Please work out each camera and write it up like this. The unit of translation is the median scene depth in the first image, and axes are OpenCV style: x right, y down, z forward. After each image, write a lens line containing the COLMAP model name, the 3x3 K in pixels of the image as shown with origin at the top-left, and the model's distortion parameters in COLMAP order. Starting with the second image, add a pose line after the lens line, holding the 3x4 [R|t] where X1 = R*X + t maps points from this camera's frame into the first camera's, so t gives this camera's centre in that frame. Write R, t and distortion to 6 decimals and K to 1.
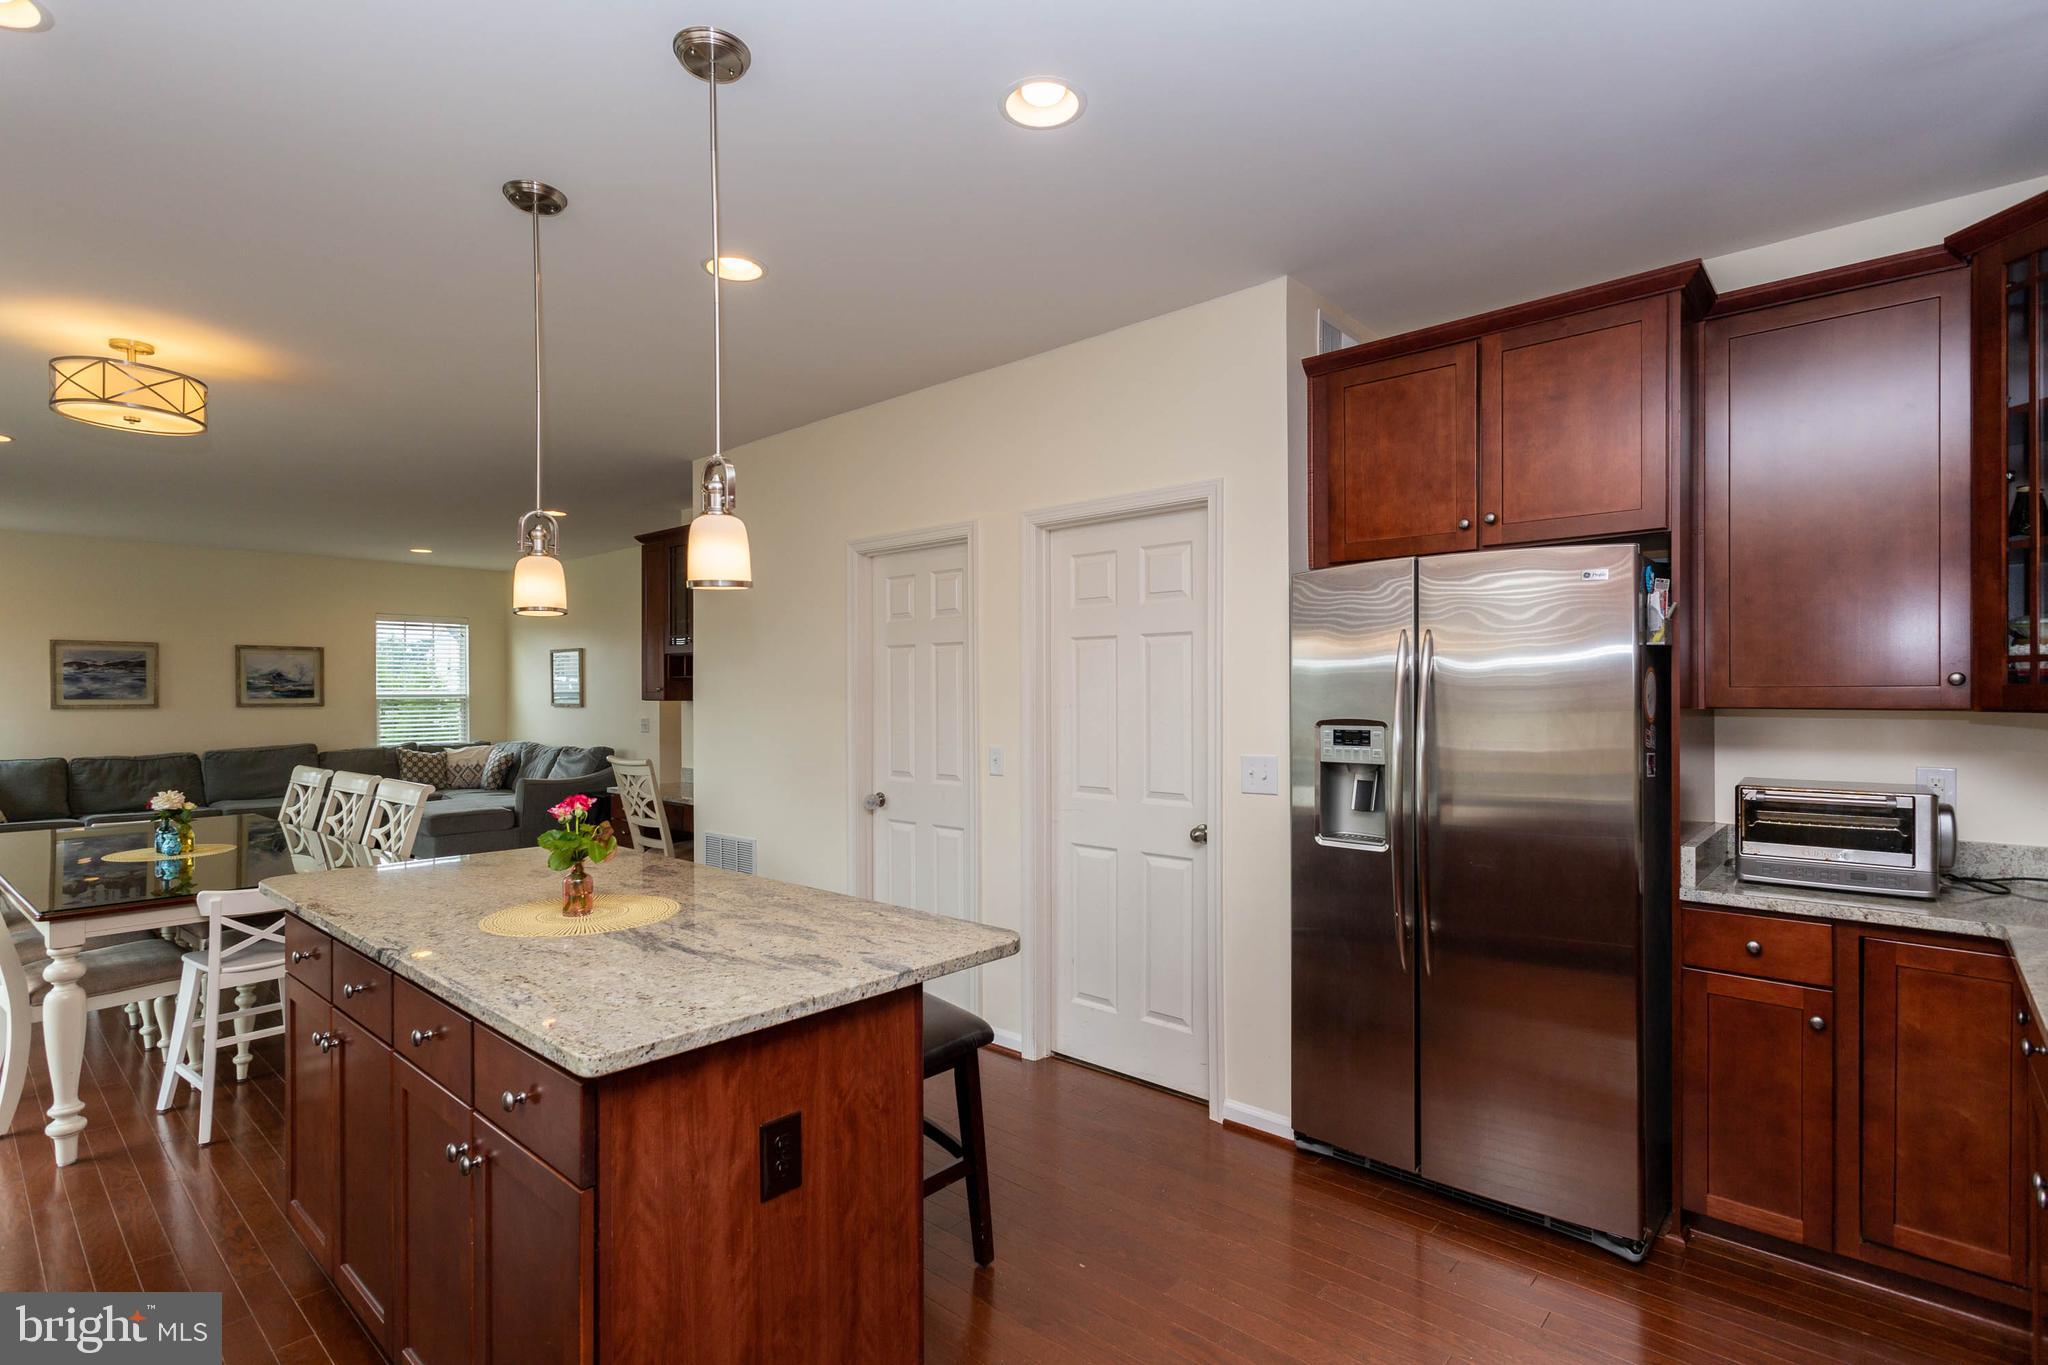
lens RADIAL K [[994.9, 0, 1026.4], [0, 994.9, 698.0], [0, 0, 1]] dist [0.007187, -0.002035]
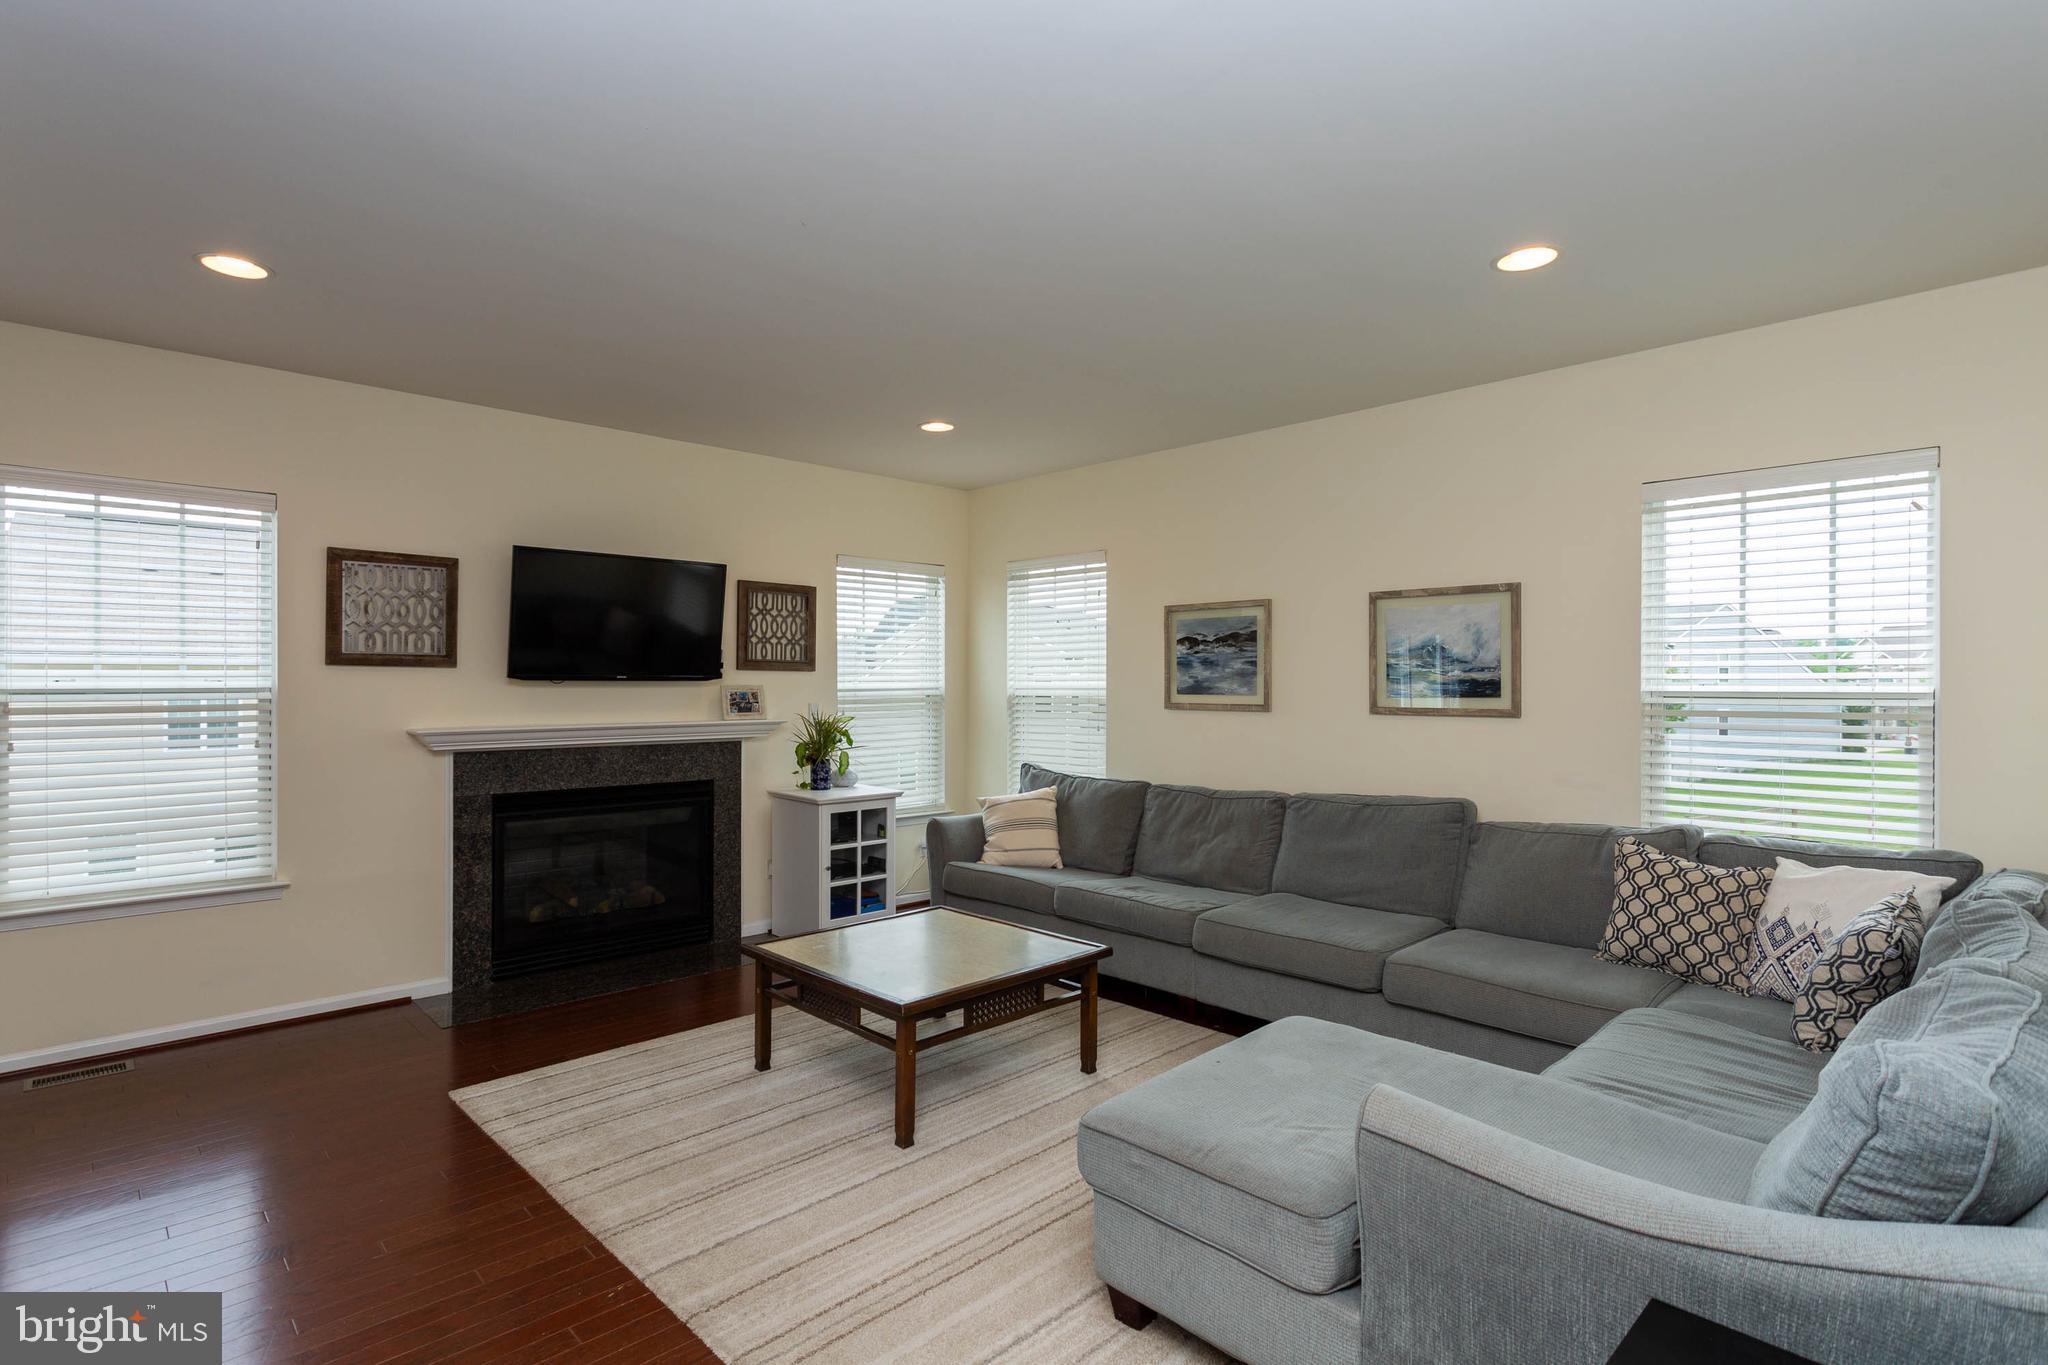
lens RADIAL K [[994.9, 0, 1016.6], [0, 994.9, 682.0], [0, 0, 1]] dist [0.007187, -0.002035]
pose [[-0.072033, -0.001396, -0.997401, -0.289095], [-0.010068, 0.999949, -0.000672, -0.005135], [0.997351, 0.009993, -0.072044, 0.934423]]
